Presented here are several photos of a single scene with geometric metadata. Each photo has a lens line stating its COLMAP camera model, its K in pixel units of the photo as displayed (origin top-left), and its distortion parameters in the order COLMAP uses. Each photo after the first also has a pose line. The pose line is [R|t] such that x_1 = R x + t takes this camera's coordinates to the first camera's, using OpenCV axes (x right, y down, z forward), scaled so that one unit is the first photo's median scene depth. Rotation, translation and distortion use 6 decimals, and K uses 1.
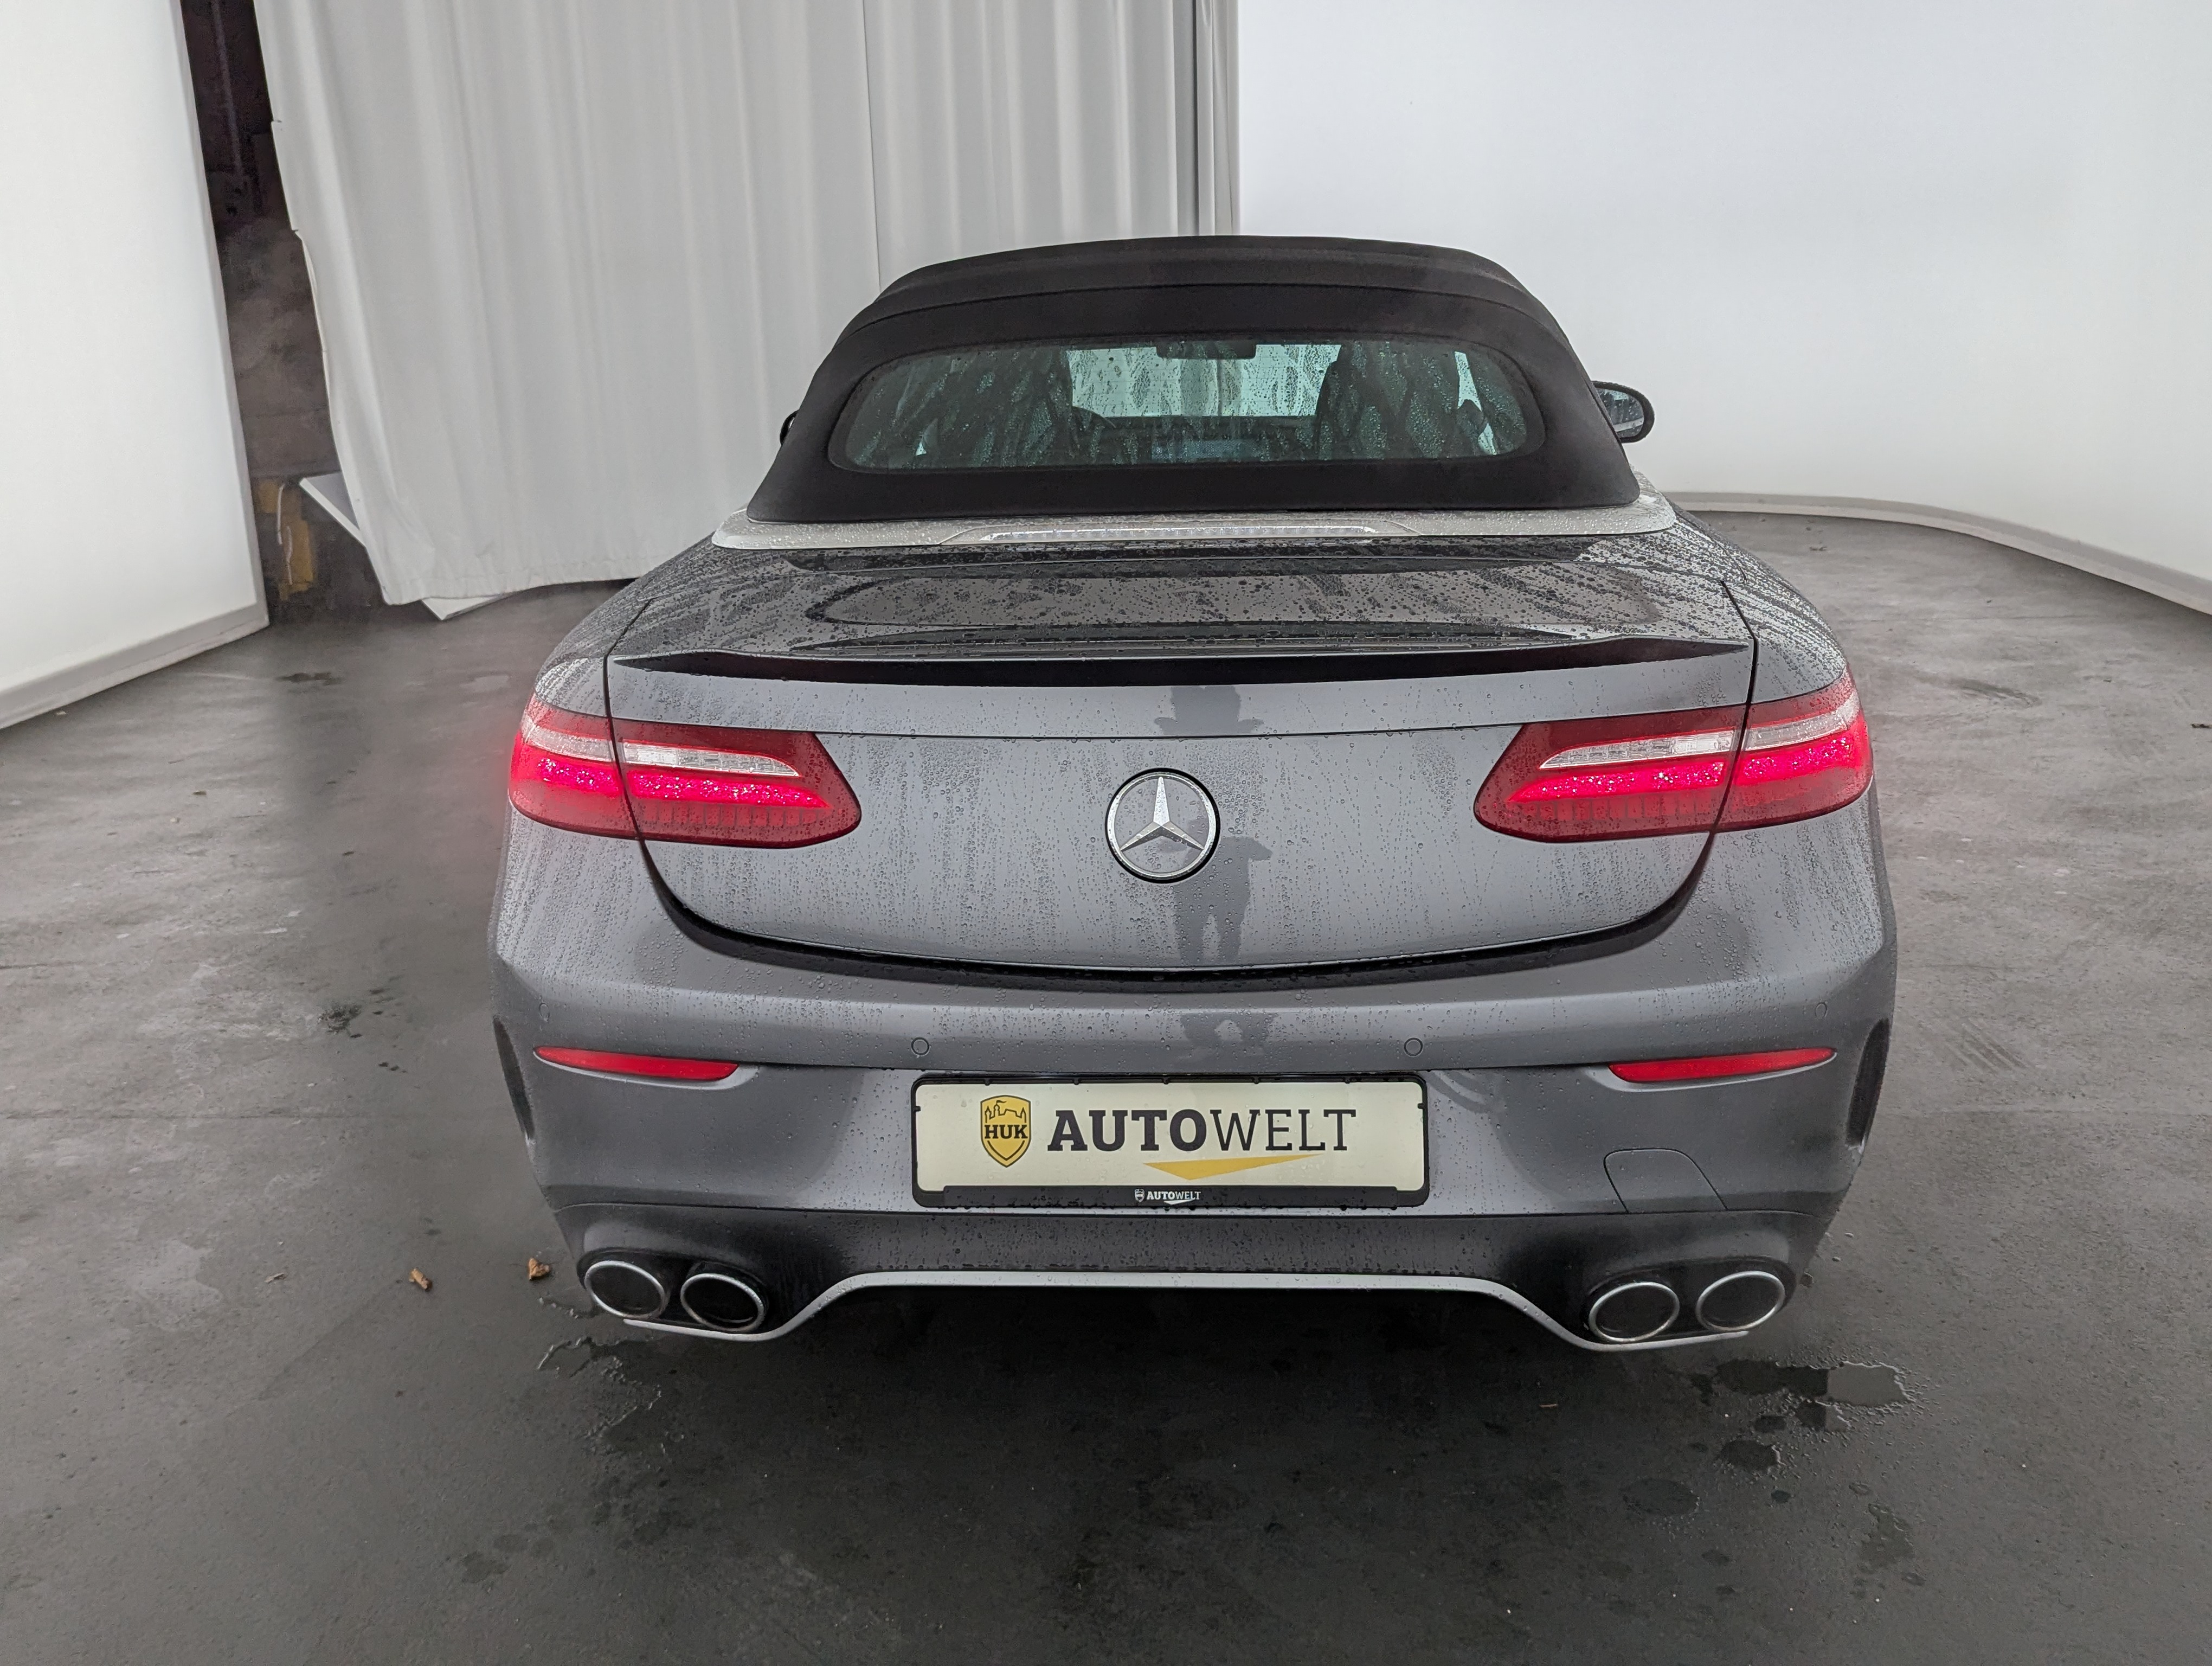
lens RADIAL K [[2049.3, 0, 1140.7], [0, 2049.3, 780.3], [0, 0, 1]] dist [0.048347, -0.043150]
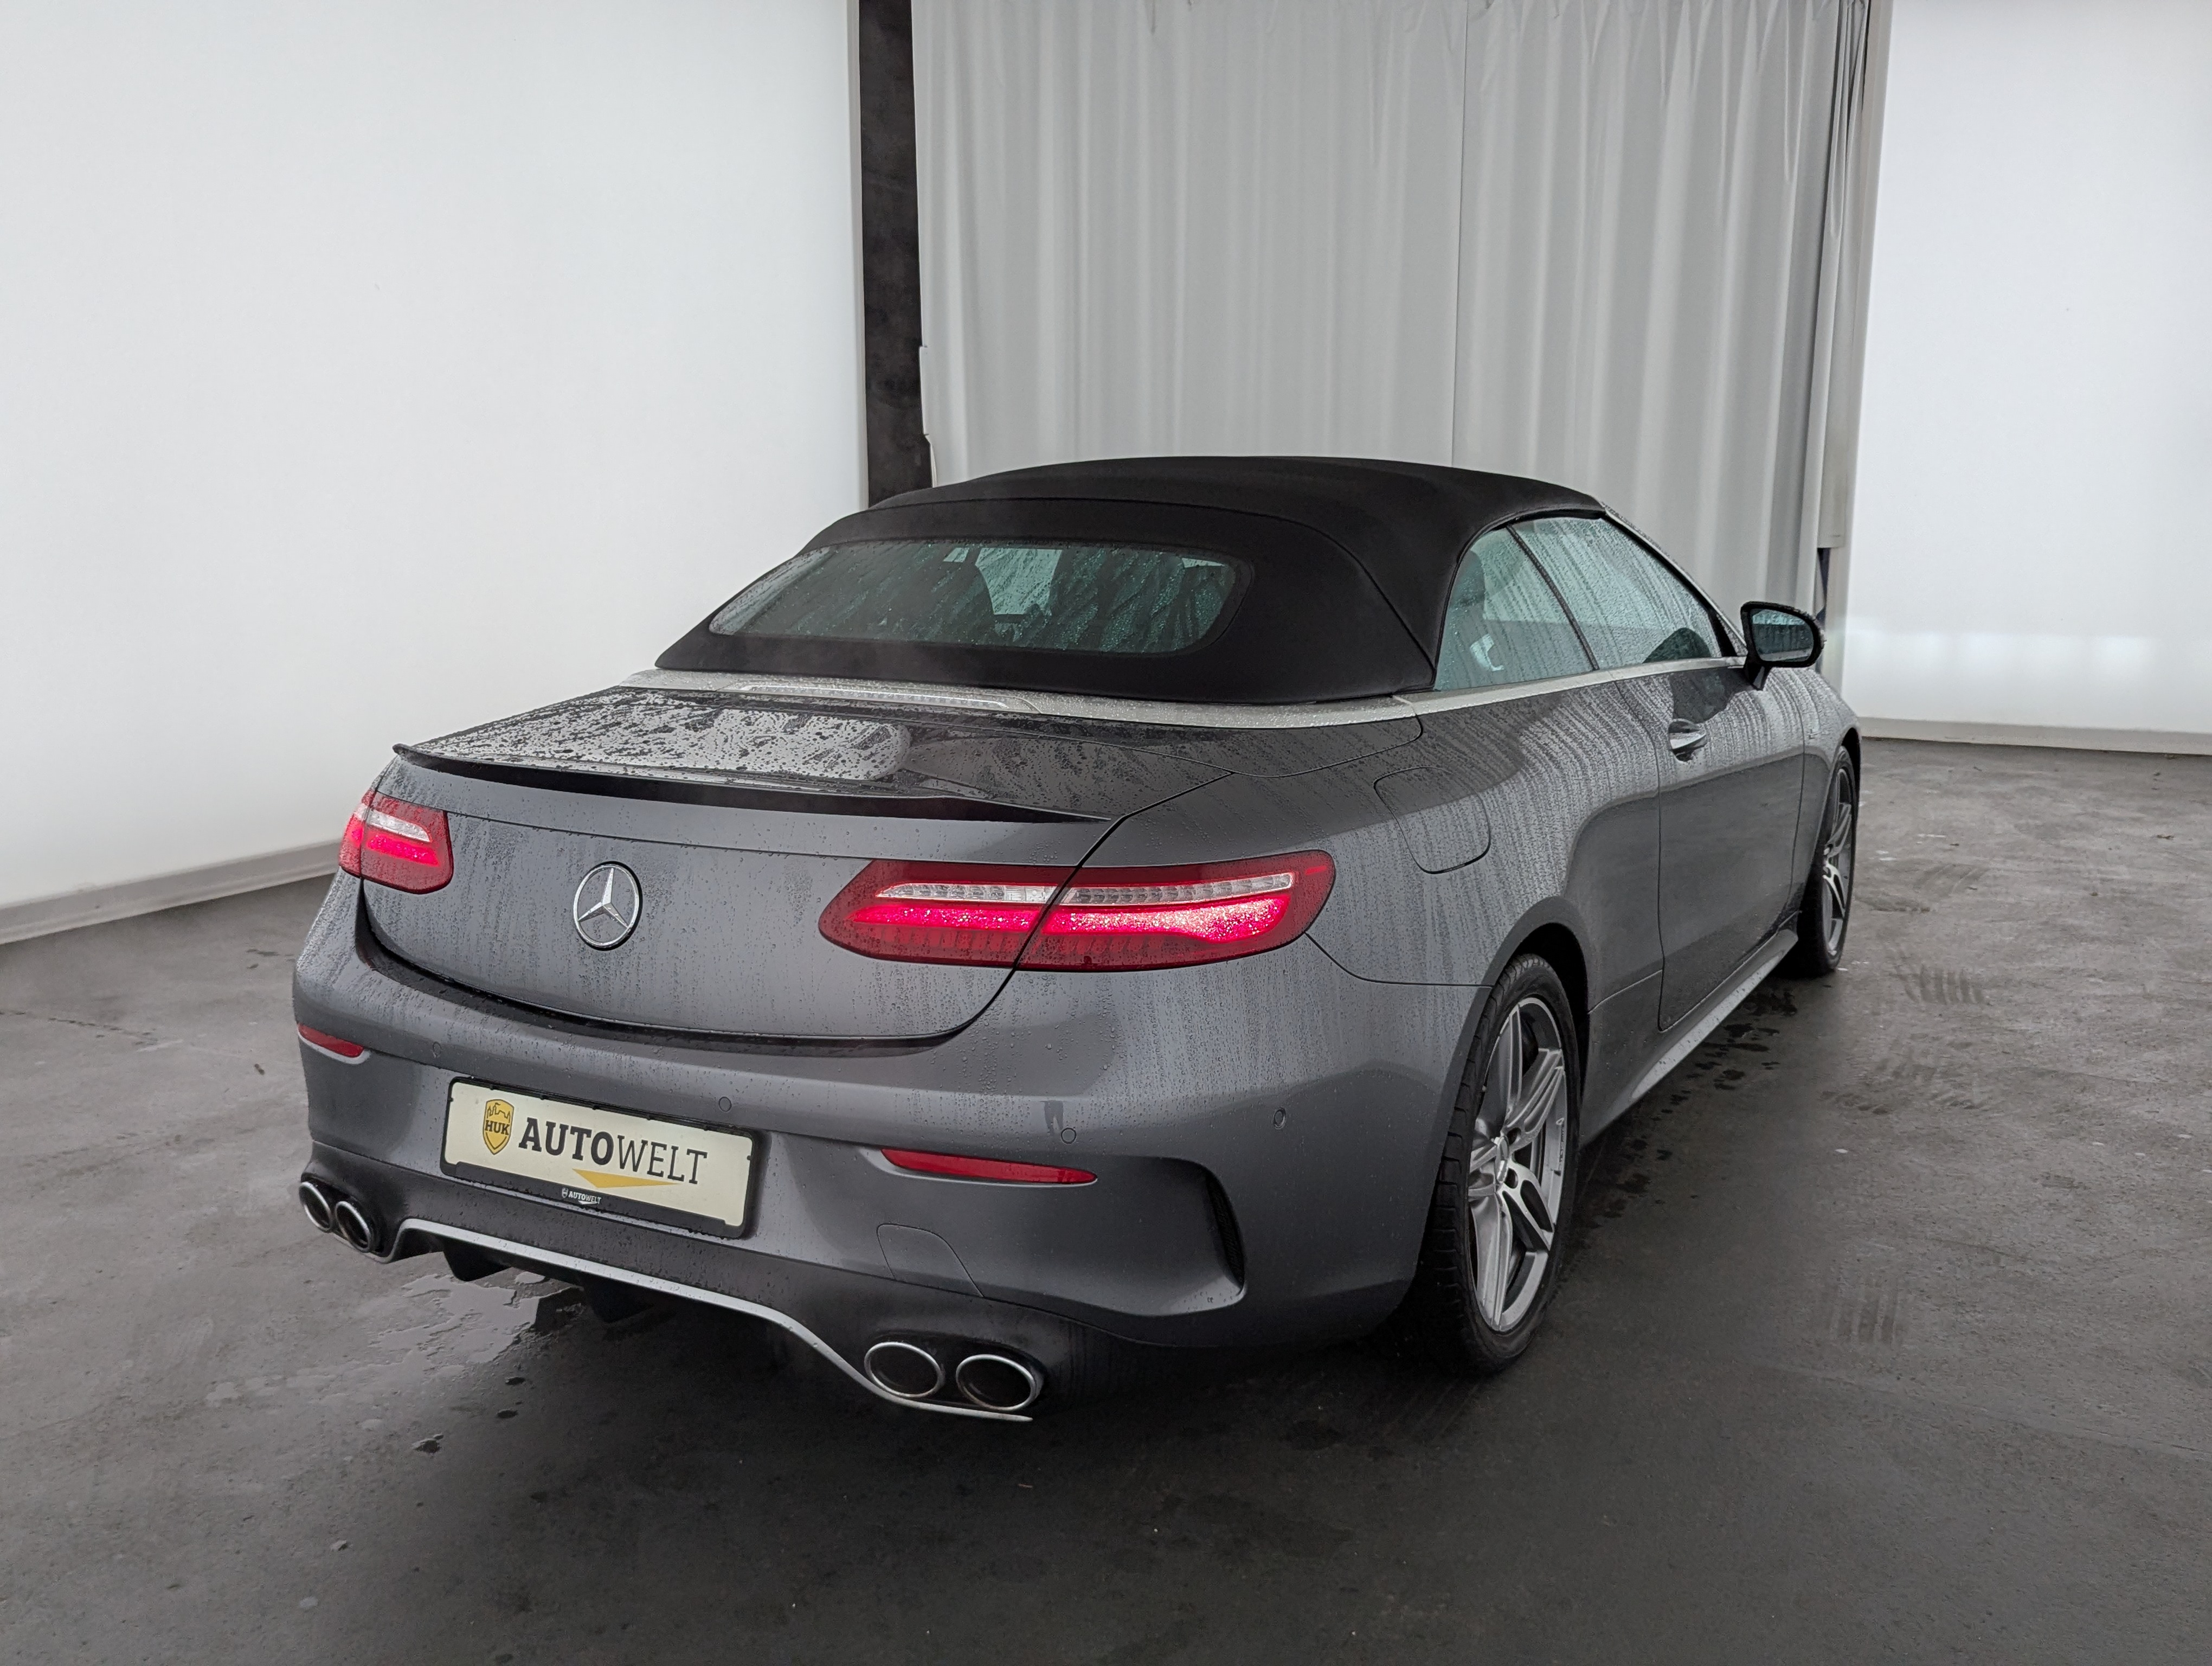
lens RADIAL K [[2099.0, 0, 1188.3], [0, 2099.0, 758.4], [0, 0, 1]] dist [-0.005488, -0.217466]
pose [[0.910808, 0.085687, -0.403839, 0.847098], [-0.128947, 0.988328, -0.081118, -0.009466], [0.392175, 0.125957, 0.911226, -0.065766]]
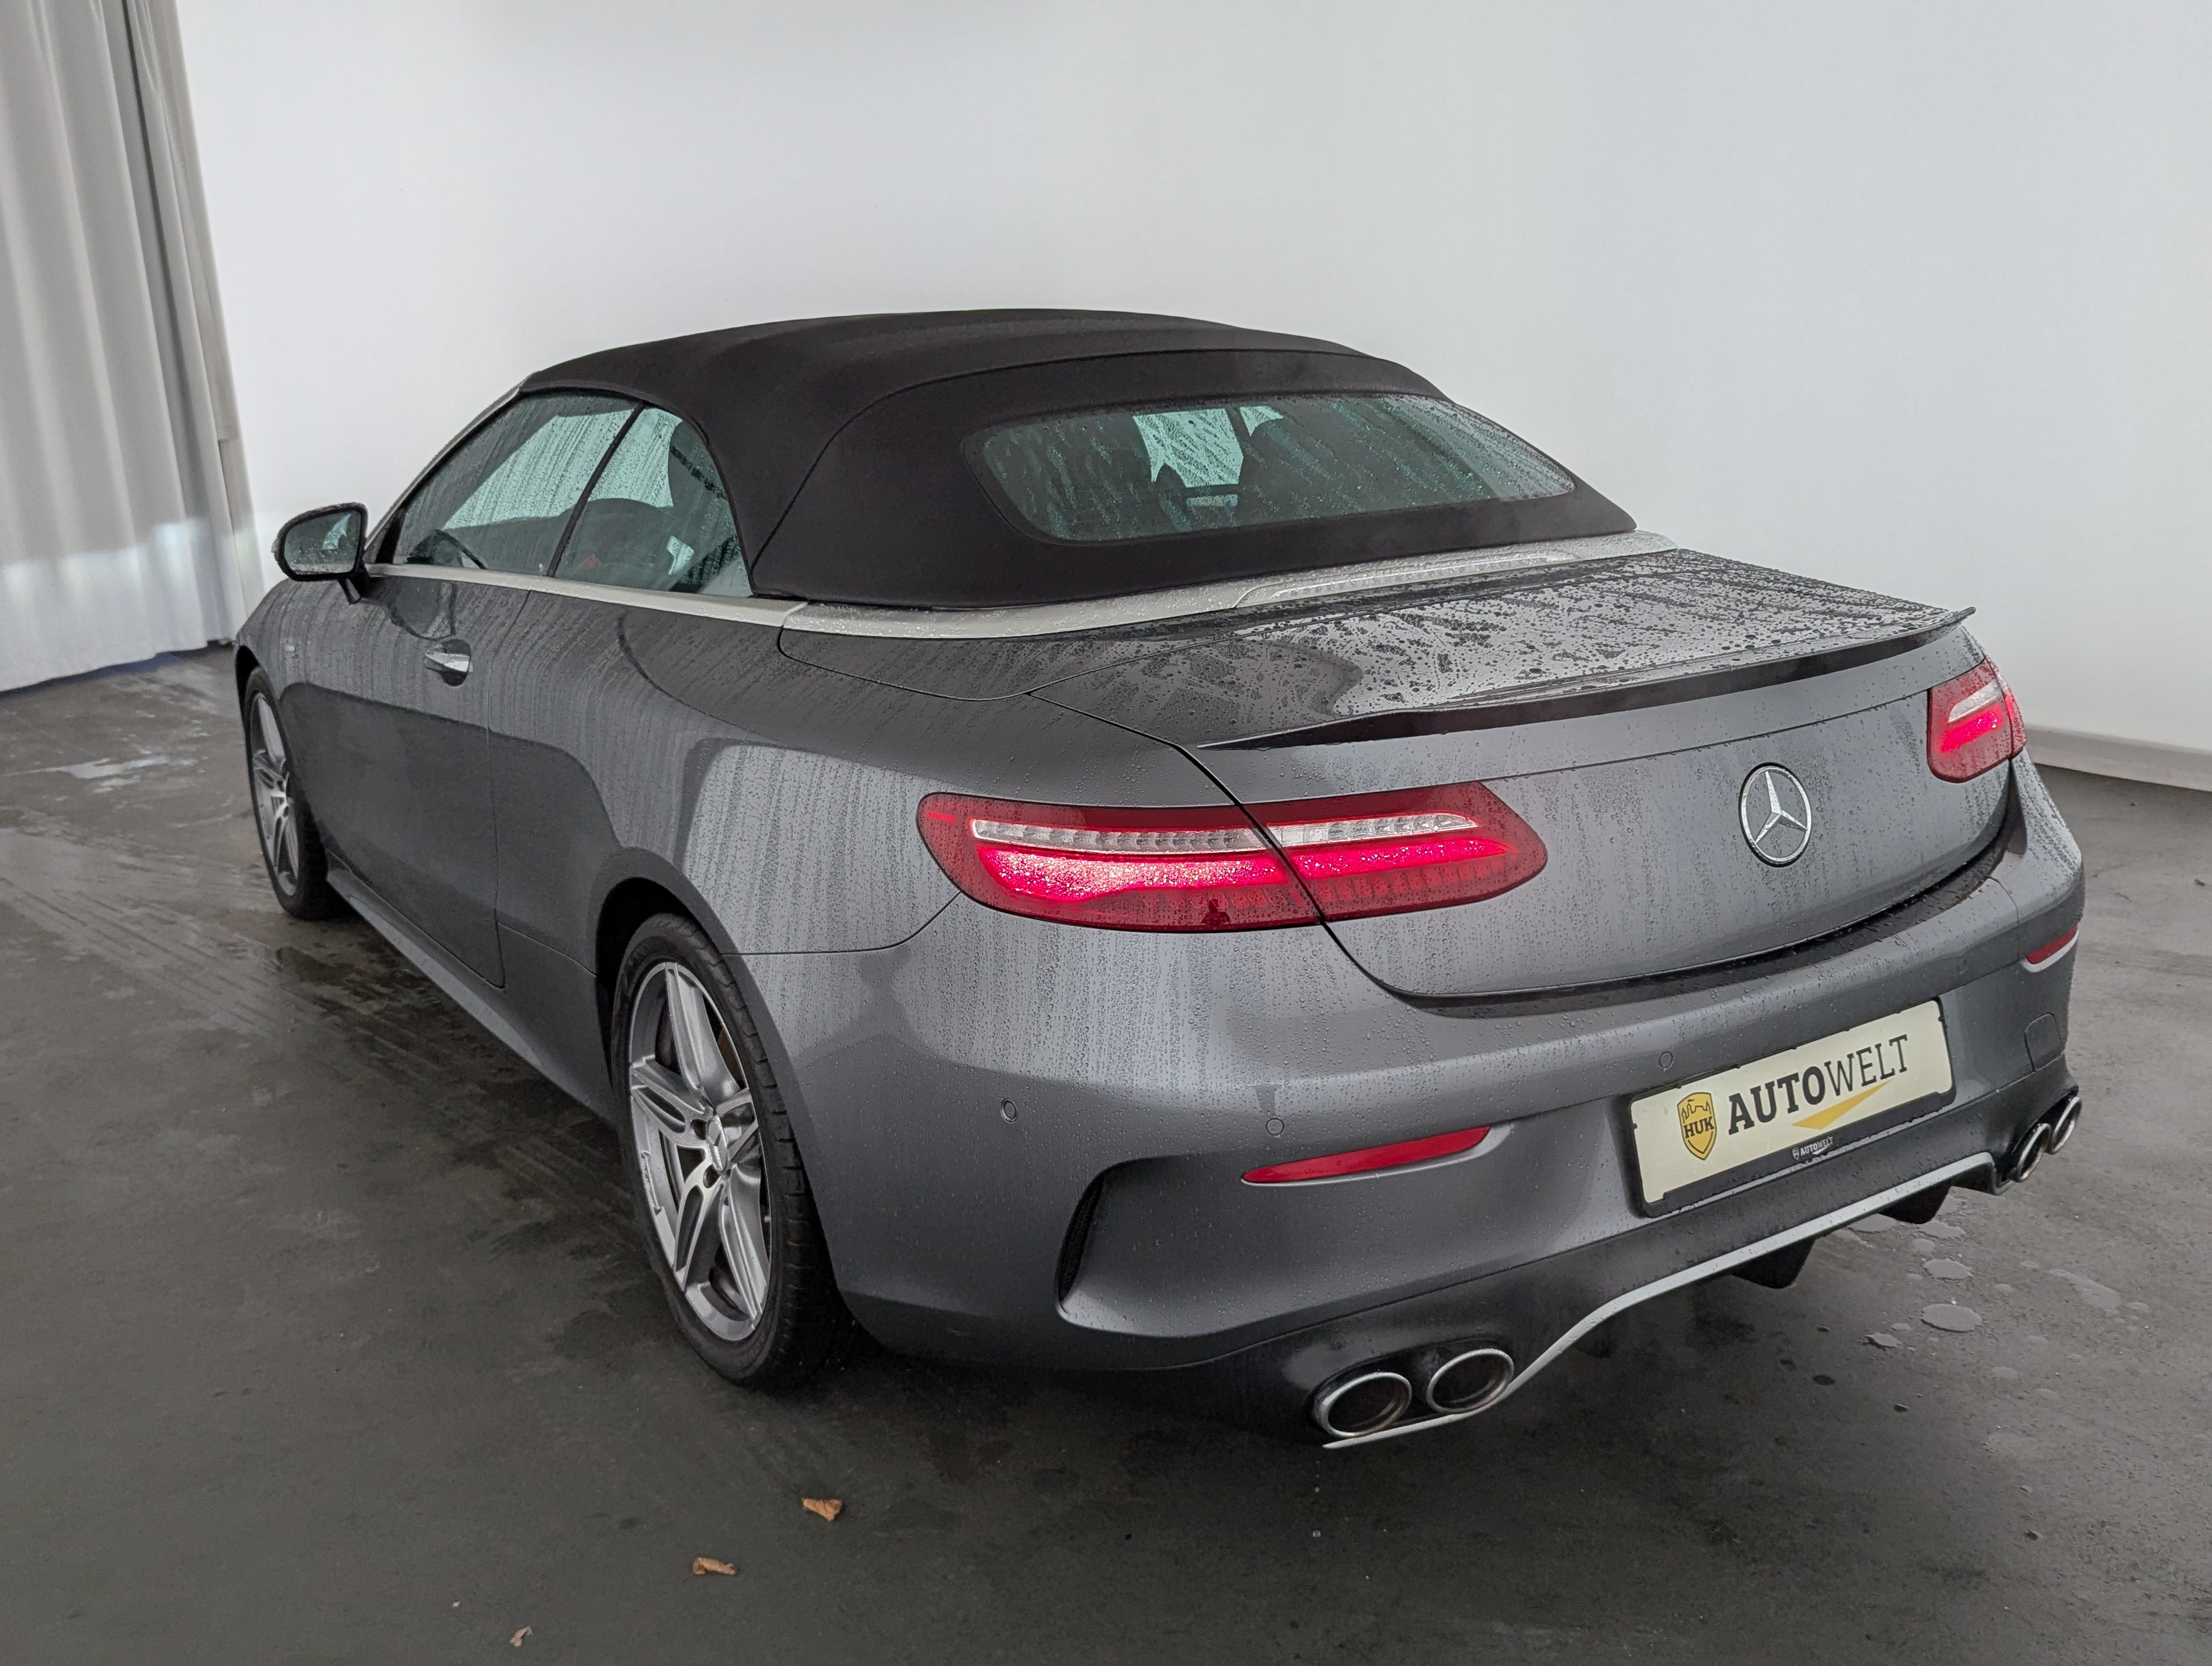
lens RADIAL K [[2099.0, 0, 1188.3], [0, 2099.0, 758.4], [0, 0, 1]] dist [-0.005488, -0.217466]
pose [[0.798093, -0.129597, 0.588432, -0.879659], [0.165373, 0.986205, -0.007094, -0.050869], [-0.579396, 0.102973, 0.808515, 0.262831]]
